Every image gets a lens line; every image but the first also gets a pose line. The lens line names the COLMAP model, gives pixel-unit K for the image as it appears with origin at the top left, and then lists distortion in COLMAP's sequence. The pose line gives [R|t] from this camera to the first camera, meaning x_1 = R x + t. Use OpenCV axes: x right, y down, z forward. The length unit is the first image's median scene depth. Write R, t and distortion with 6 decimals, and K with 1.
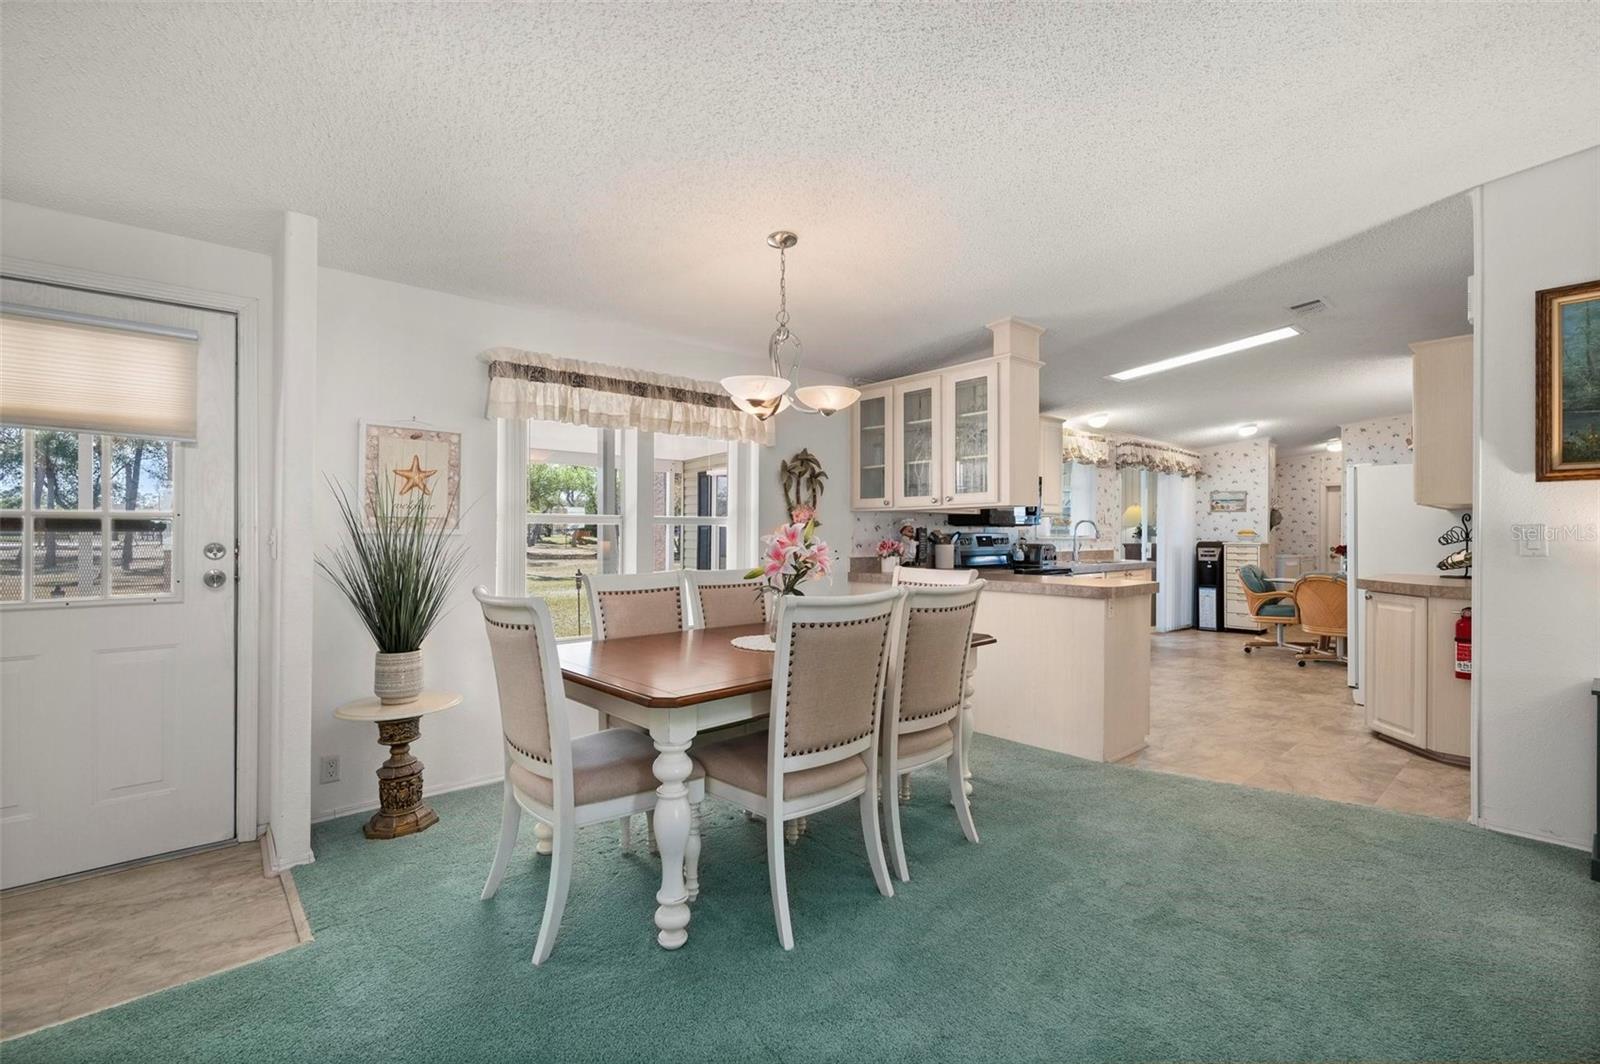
lens RADIAL K [[706.1, 0, 800.0], [0, 706.1, 532.0], [0, 0, 1]] dist [-0.004127, 0.000046]
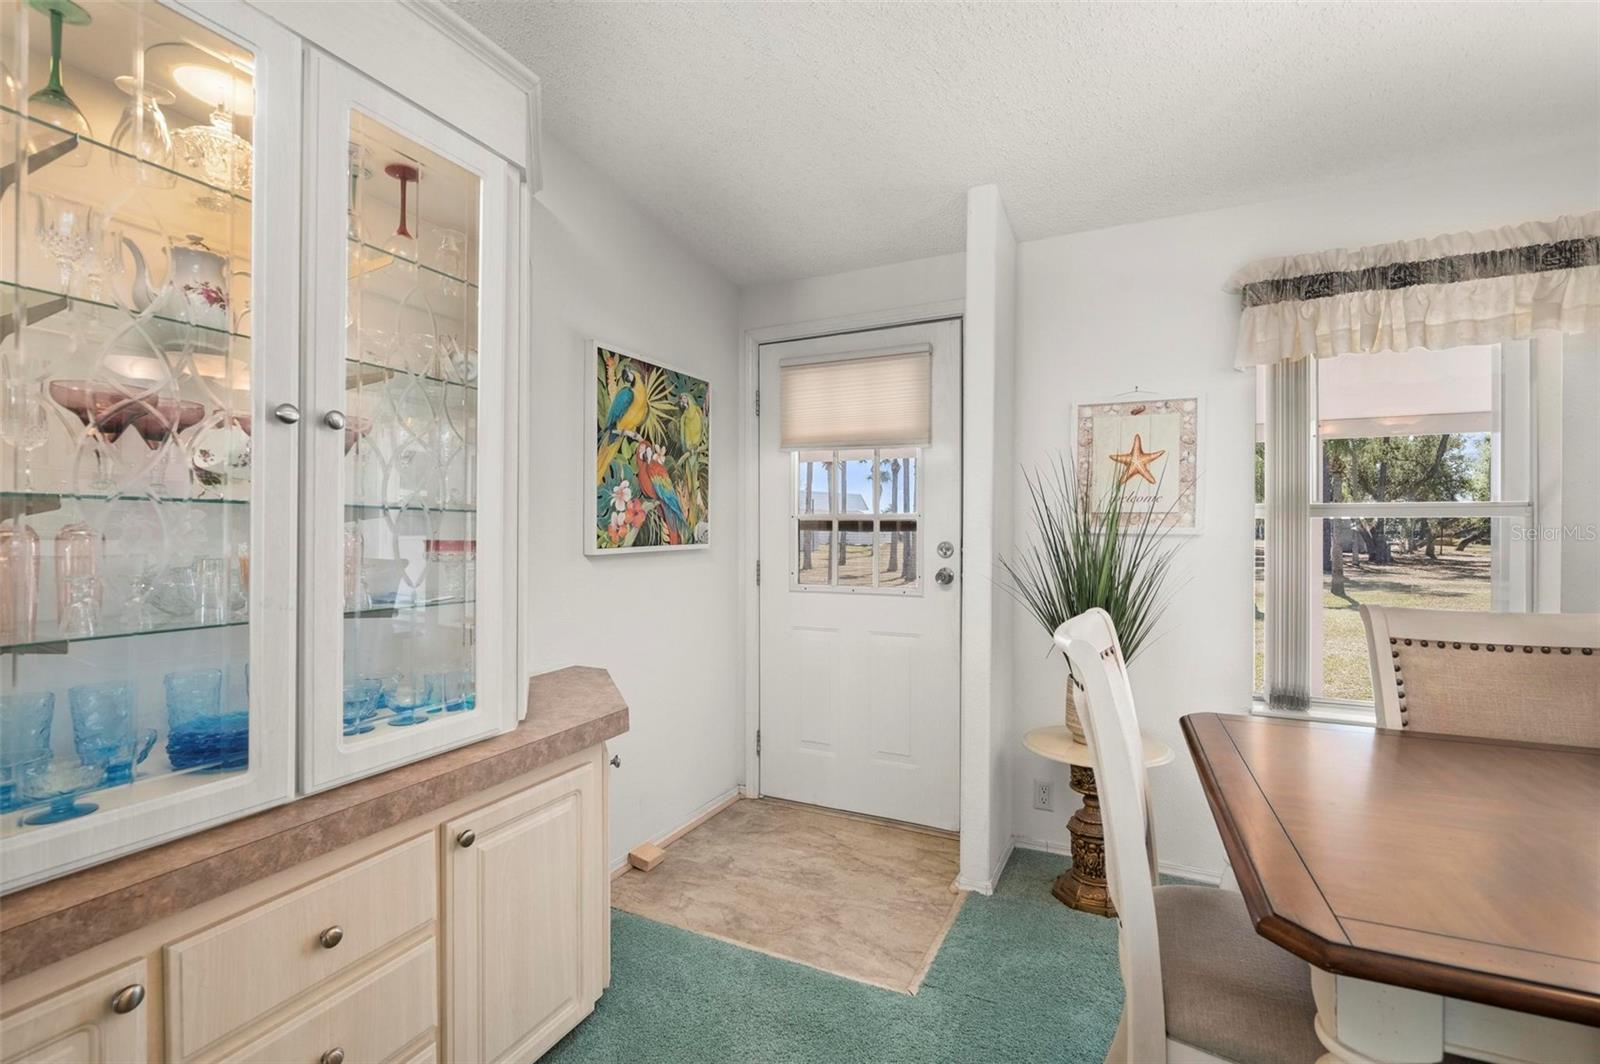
lens RADIAL K [[706.1, 0, 800.0], [0, 706.1, 532.0], [0, 0, 1]] dist [-0.004127, 0.000046]
pose [[0.379214, -0.001525, -0.925308, 0.052448], [-0.000174, 0.999999, -0.001720, 0.002568], [0.925309, 0.000813, 0.379214, 0.396814]]
